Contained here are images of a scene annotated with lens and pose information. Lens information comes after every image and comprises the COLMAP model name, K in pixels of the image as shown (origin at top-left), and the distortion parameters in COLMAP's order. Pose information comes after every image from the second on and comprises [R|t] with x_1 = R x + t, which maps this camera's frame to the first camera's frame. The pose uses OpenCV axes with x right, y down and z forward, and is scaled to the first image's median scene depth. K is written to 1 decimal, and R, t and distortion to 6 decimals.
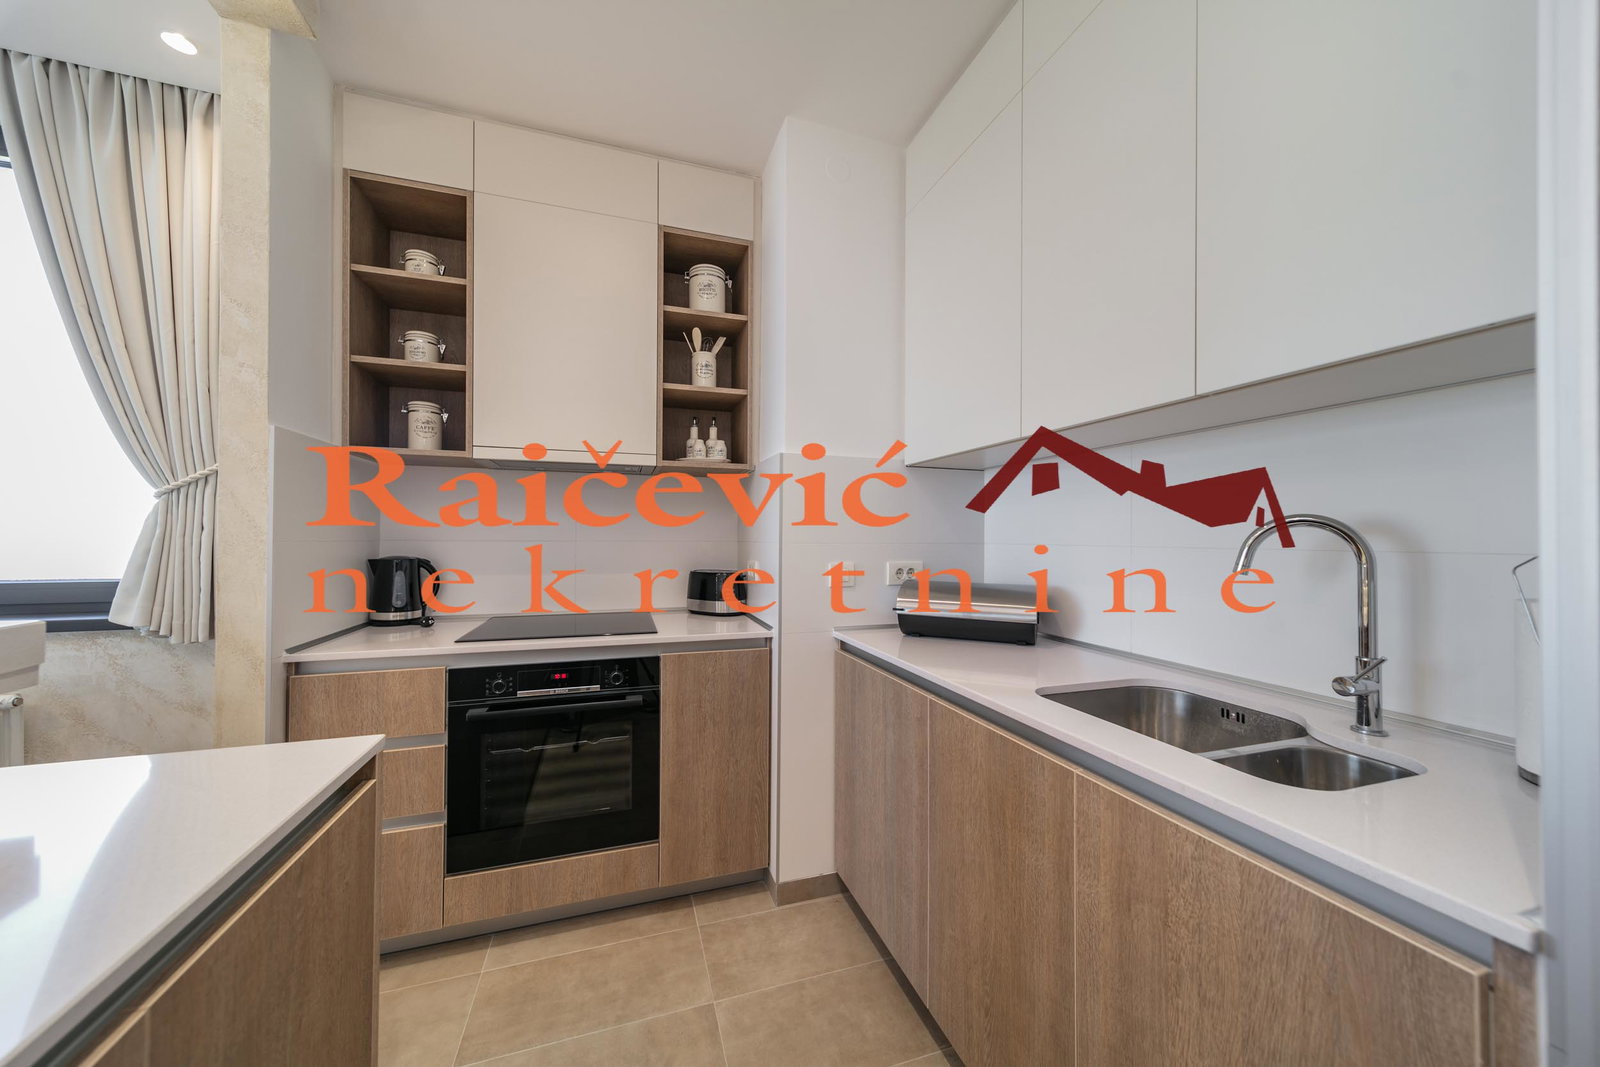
lens RADIAL K [[559.3, 0, 801.6], [0, 559.3, 532.1], [0, 0, 1]] dist [0.002898, 0.000255]
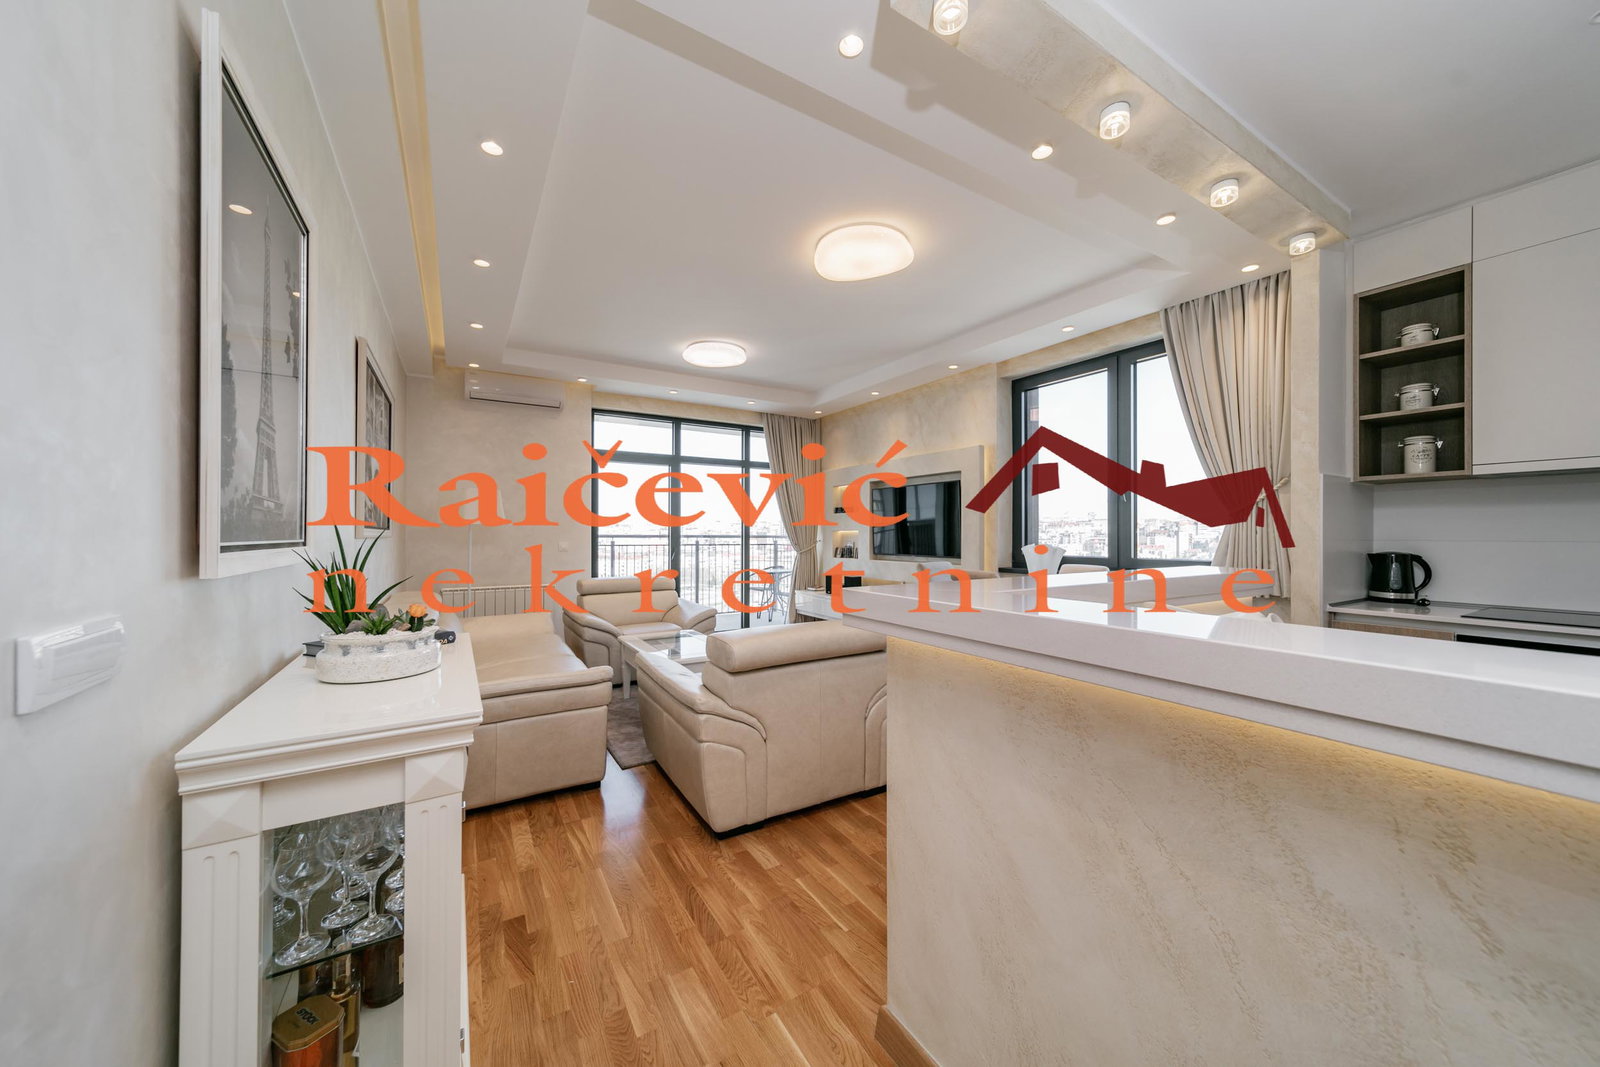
lens RADIAL K [[559.3, 0, 795.3], [0, 559.3, 538.6], [0, 0, 1]] dist [0.002898, 0.000255]
pose [[0.226566, -0.001846, -0.973994, 0.288958], [0.010653, 0.999943, 0.000583, -0.005688], [0.973937, -0.010508, 0.226573, -0.749170]]
